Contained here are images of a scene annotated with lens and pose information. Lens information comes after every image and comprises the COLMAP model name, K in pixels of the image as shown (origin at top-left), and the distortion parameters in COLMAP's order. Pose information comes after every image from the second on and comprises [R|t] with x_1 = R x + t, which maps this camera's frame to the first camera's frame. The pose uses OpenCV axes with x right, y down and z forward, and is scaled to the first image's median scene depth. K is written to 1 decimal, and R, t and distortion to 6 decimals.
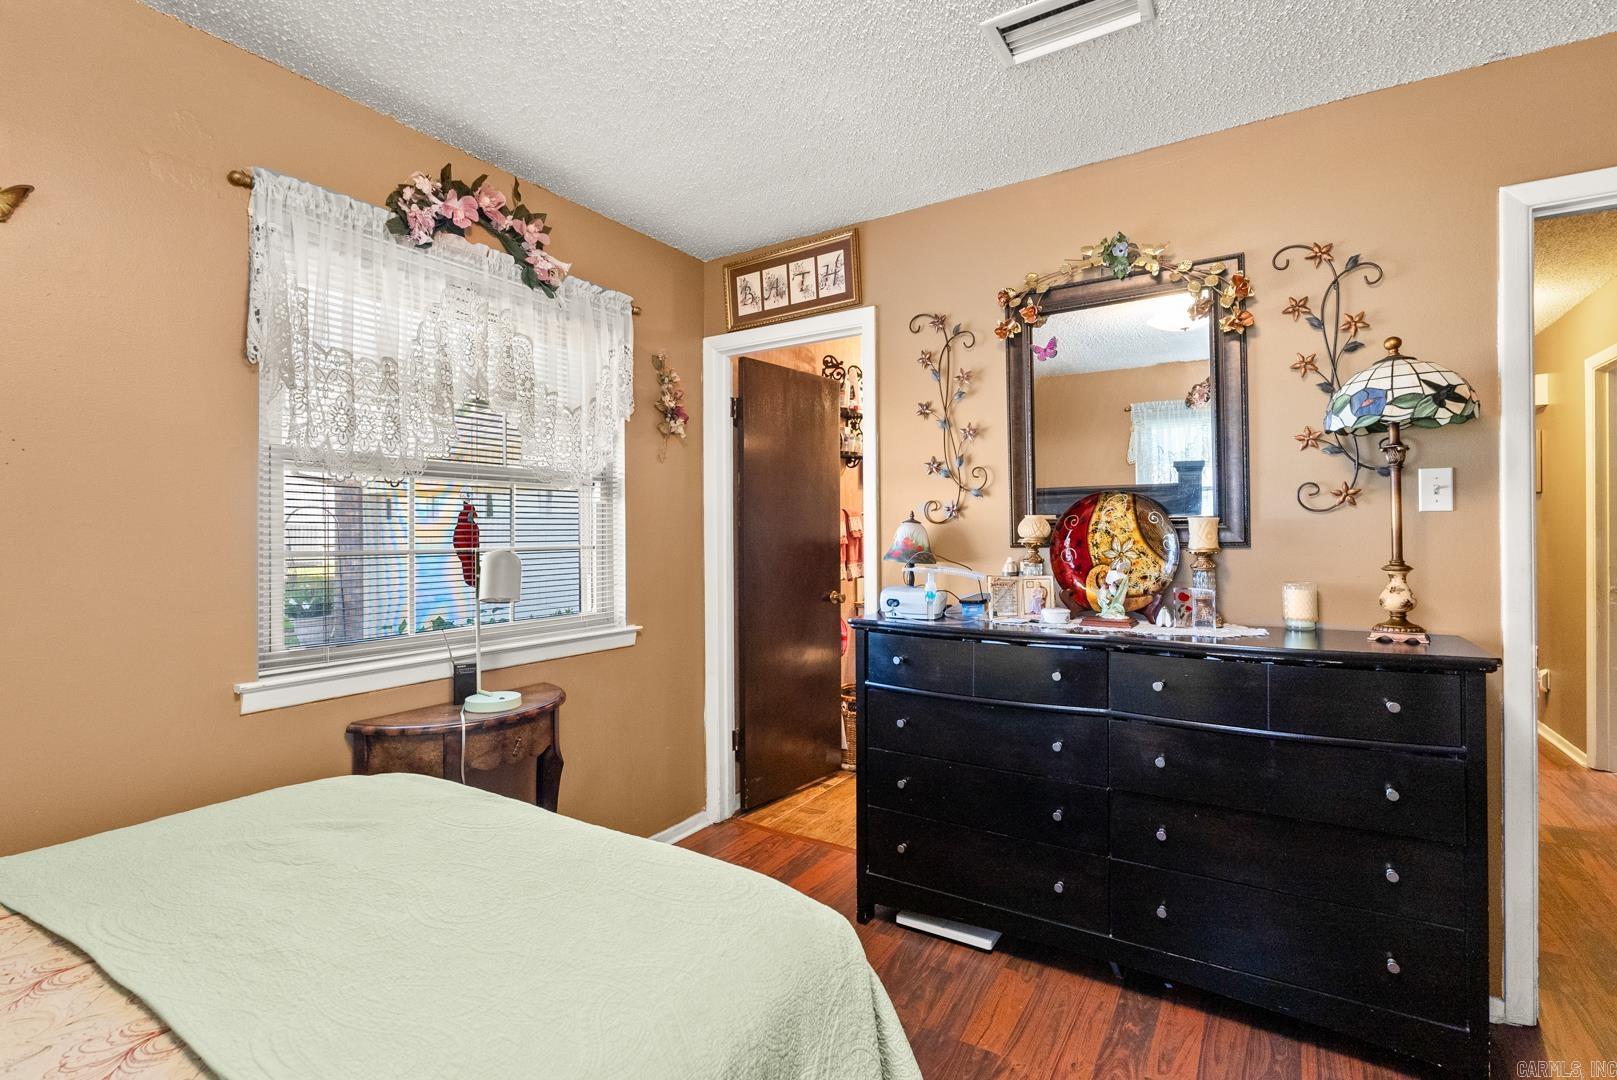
lens RADIAL K [[729.3, 0, 811.4], [0, 729.3, 532.6], [0, 0, 1]] dist [-0.010153, 0.002017]
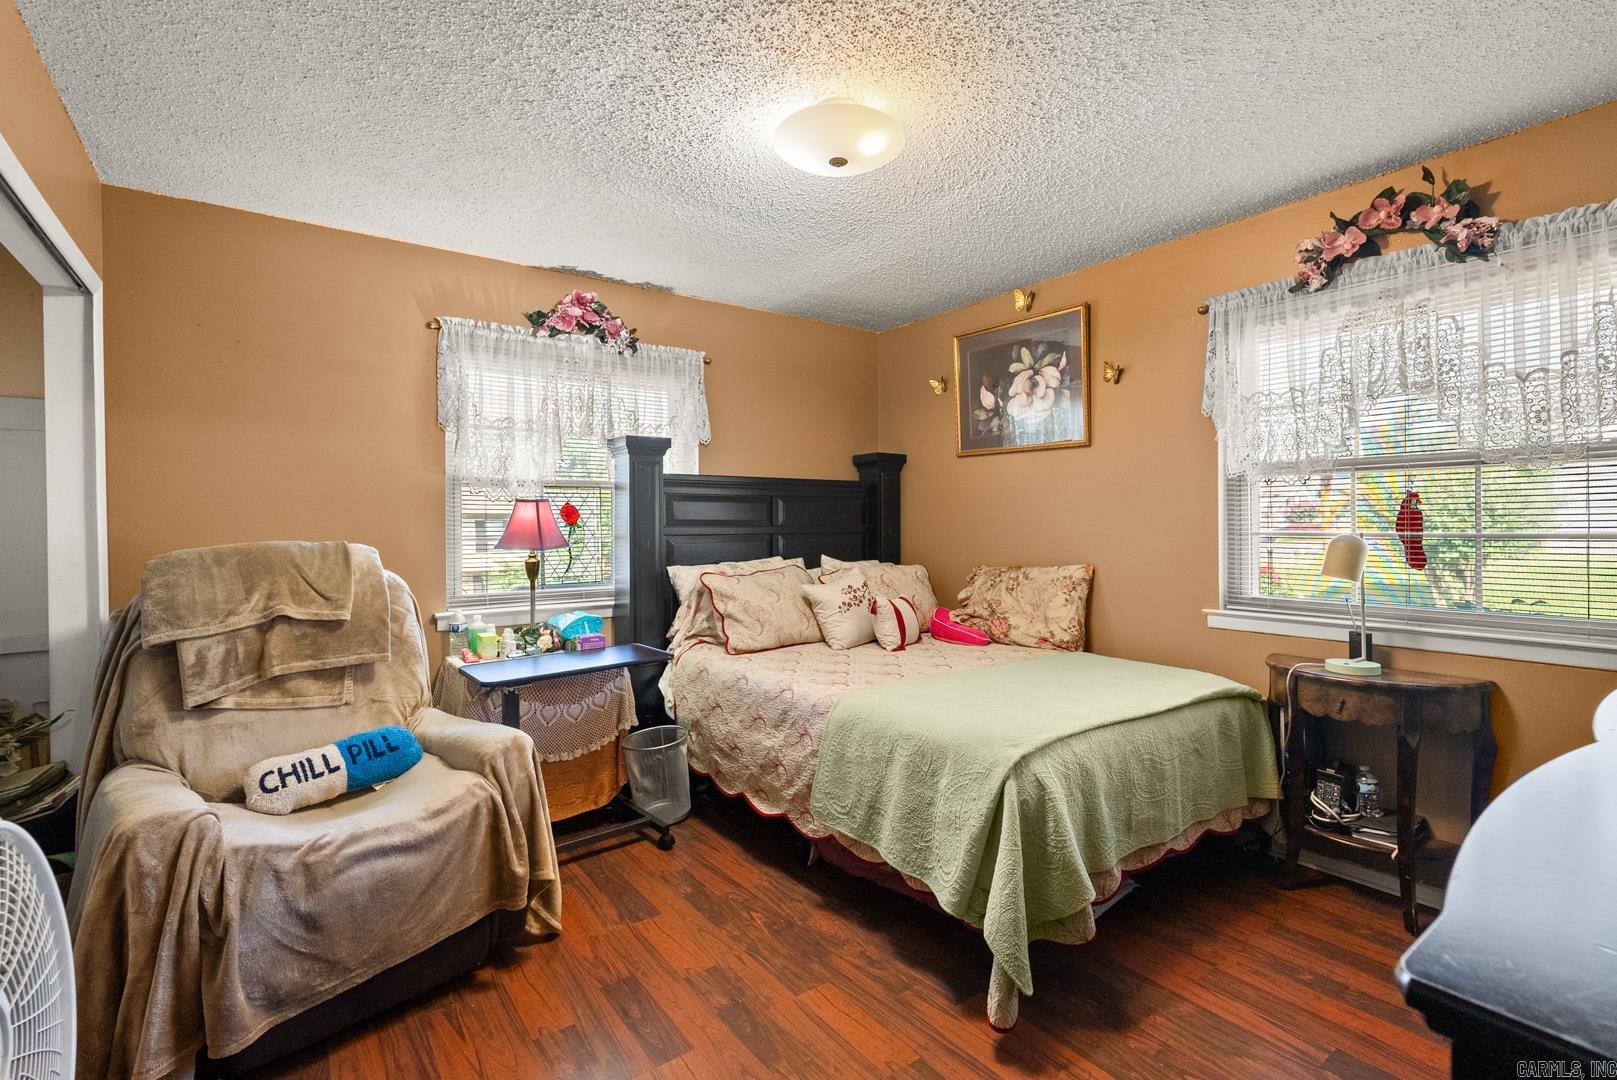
lens RADIAL K [[729.3, 0, 810.8], [0, 729.3, 530.9], [0, 0, 1]] dist [-0.010153, 0.002017]
pose [[-0.370921, 0.016226, -0.928523, 0.848808], [0.003694, 0.999865, 0.015998, -0.001945], [0.928657, 0.002504, -0.370931, 0.582693]]
